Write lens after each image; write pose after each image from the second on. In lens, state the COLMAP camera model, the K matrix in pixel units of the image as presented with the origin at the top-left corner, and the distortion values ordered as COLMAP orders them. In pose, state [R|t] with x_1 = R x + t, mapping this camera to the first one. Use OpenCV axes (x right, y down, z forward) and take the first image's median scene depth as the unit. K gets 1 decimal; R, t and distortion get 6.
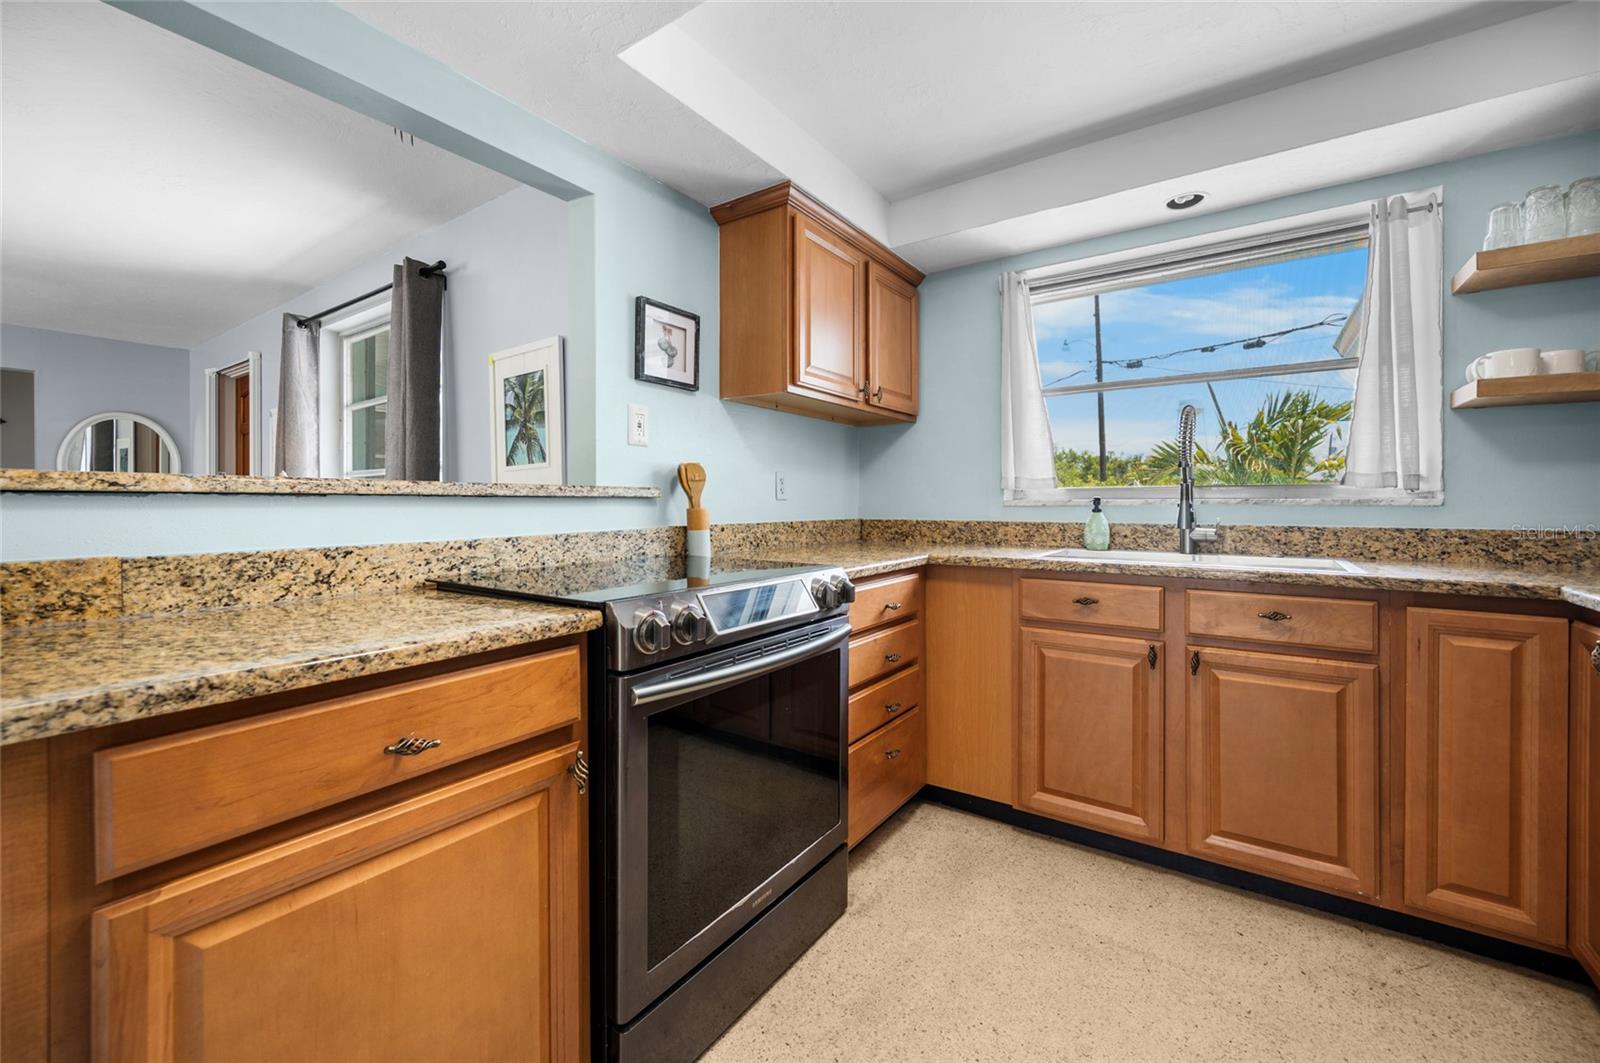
lens RADIAL K [[644.3, 0, 802.8], [0, 644.3, 505.8], [0, 0, 1]] dist [-0.000645, -0.000063]
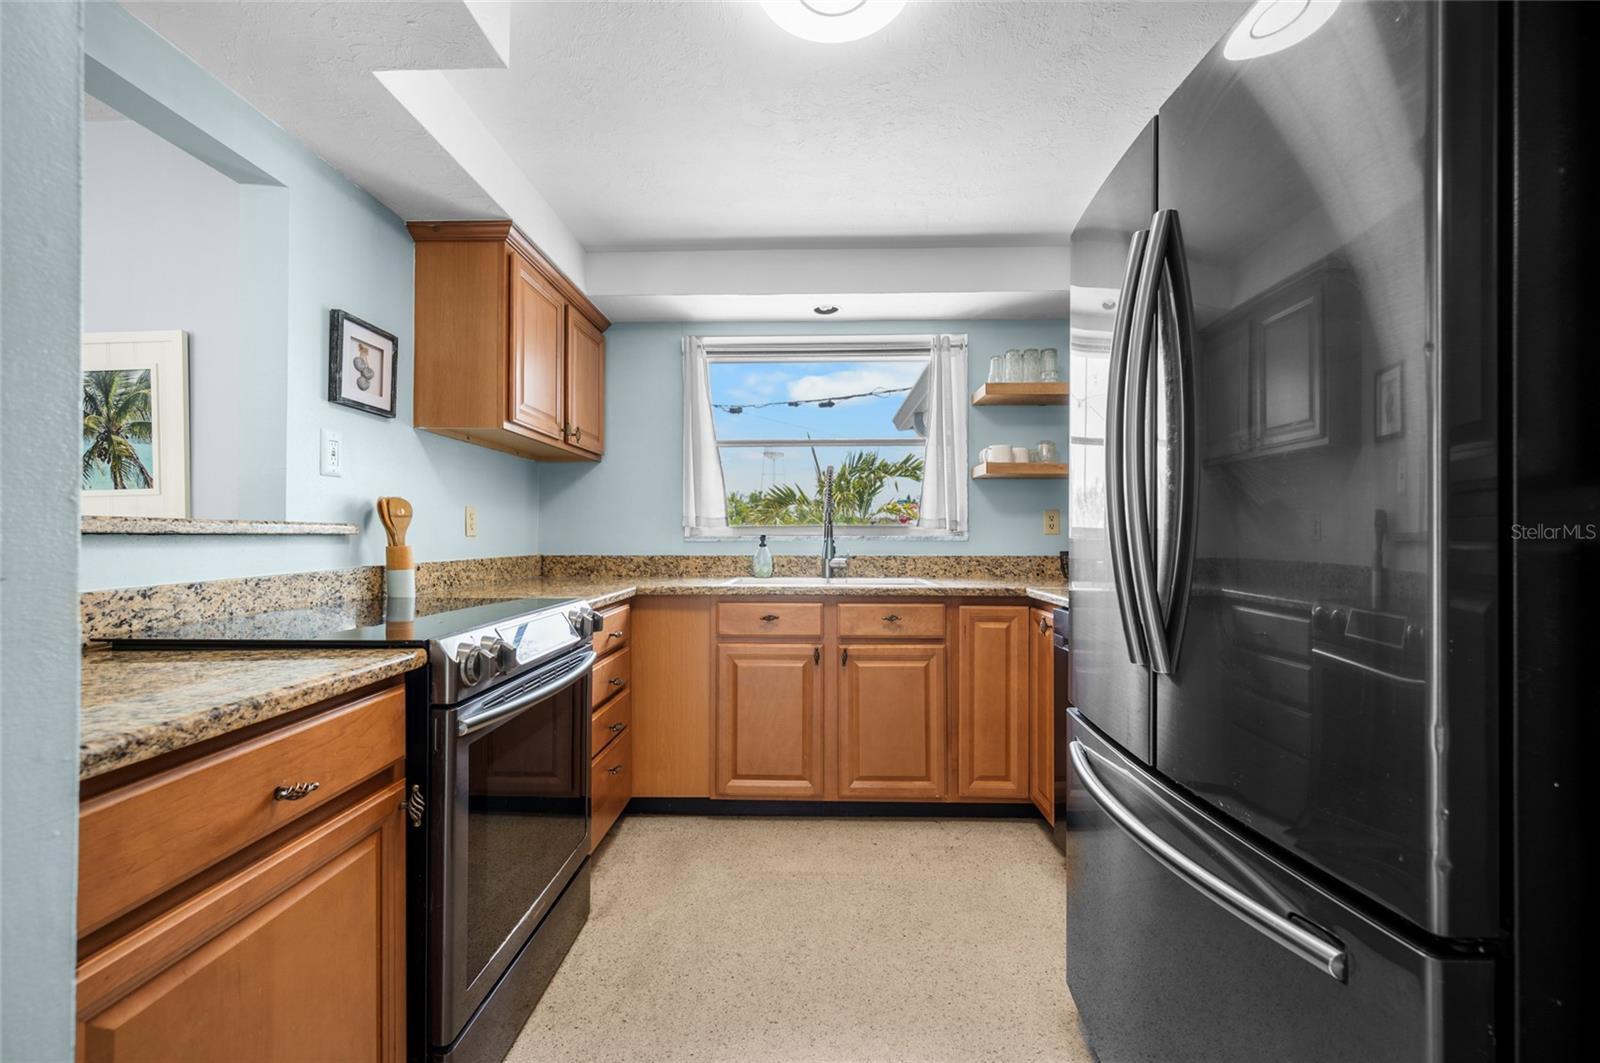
lens RADIAL K [[667.2, 0, 797.1], [0, 667.2, 533.1], [0, 0, 1]] dist [-0.001444, 0.000359]
pose [[0.839517, 0.002911, 0.543326, -0.217306], [0.002164, 0.999960, -0.008701, -0.005563], [-0.543330, 0.008481, 0.839477, -0.119498]]
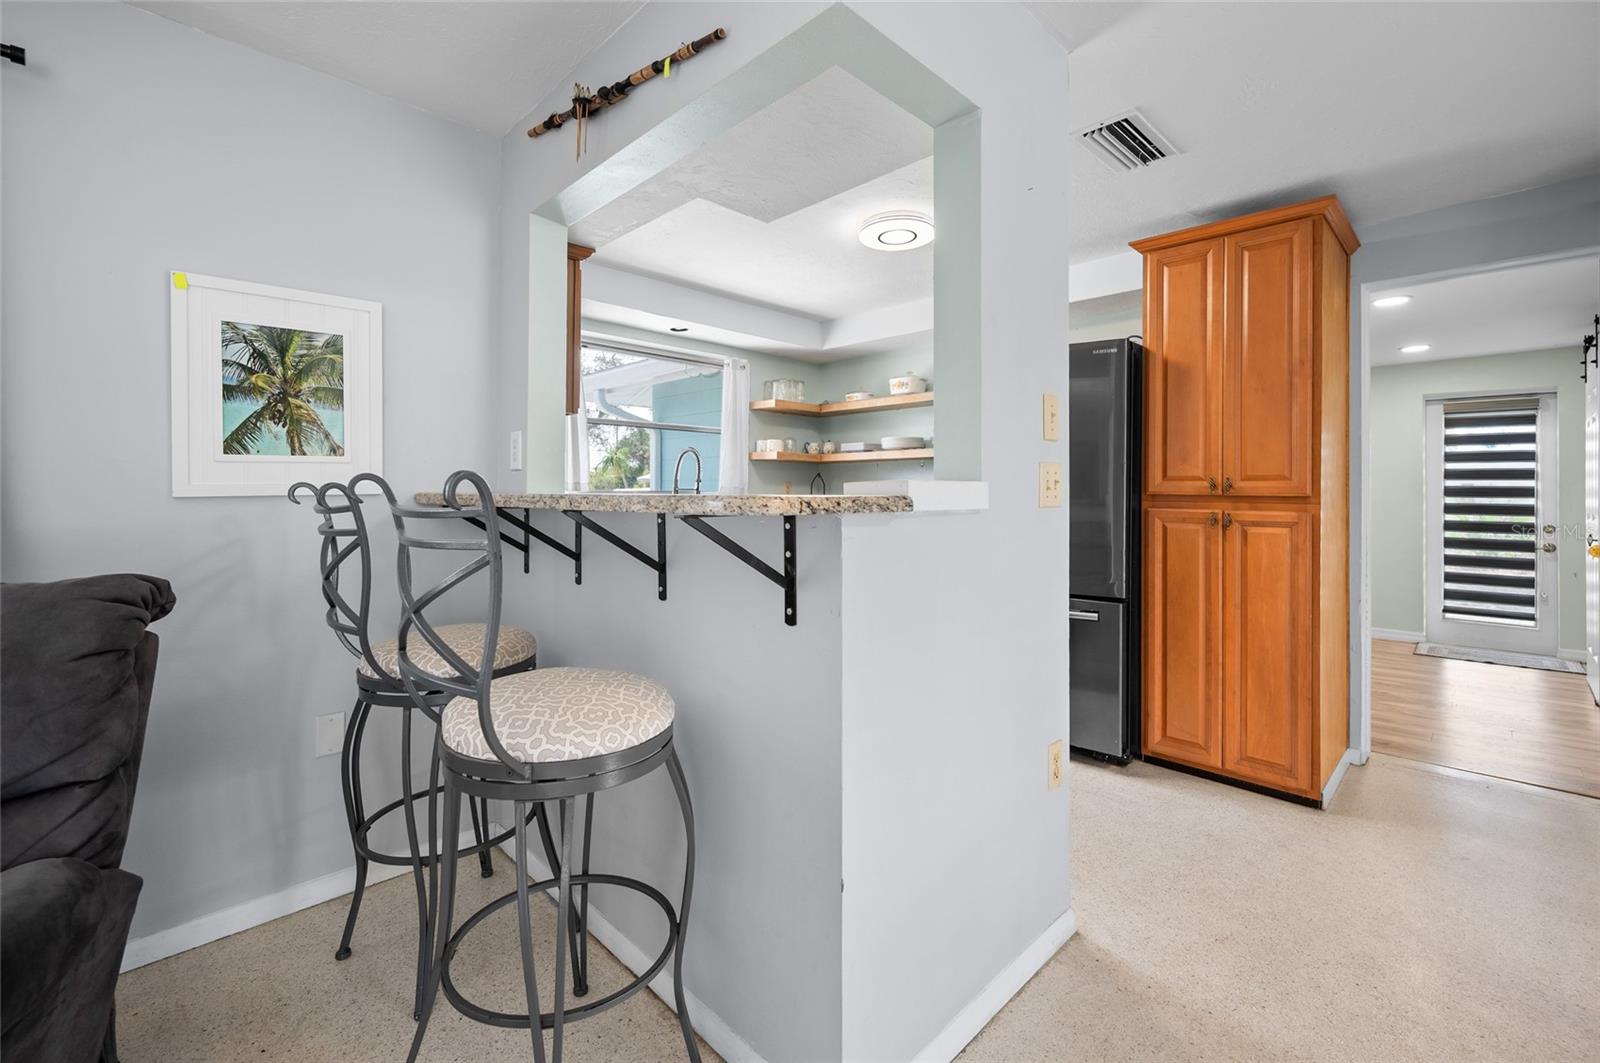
lens RADIAL K [[694.4, 0, 800.0], [0, 694.4, 531.5], [0, 0, 1]] dist [-0.000115, 0.000108]
pose [[0.182711, -0.049192, 0.981935, -1.344934], [0.000378, 0.998751, 0.049964, -0.021511], [-0.983167, -0.008758, 0.182501, 0.363042]]
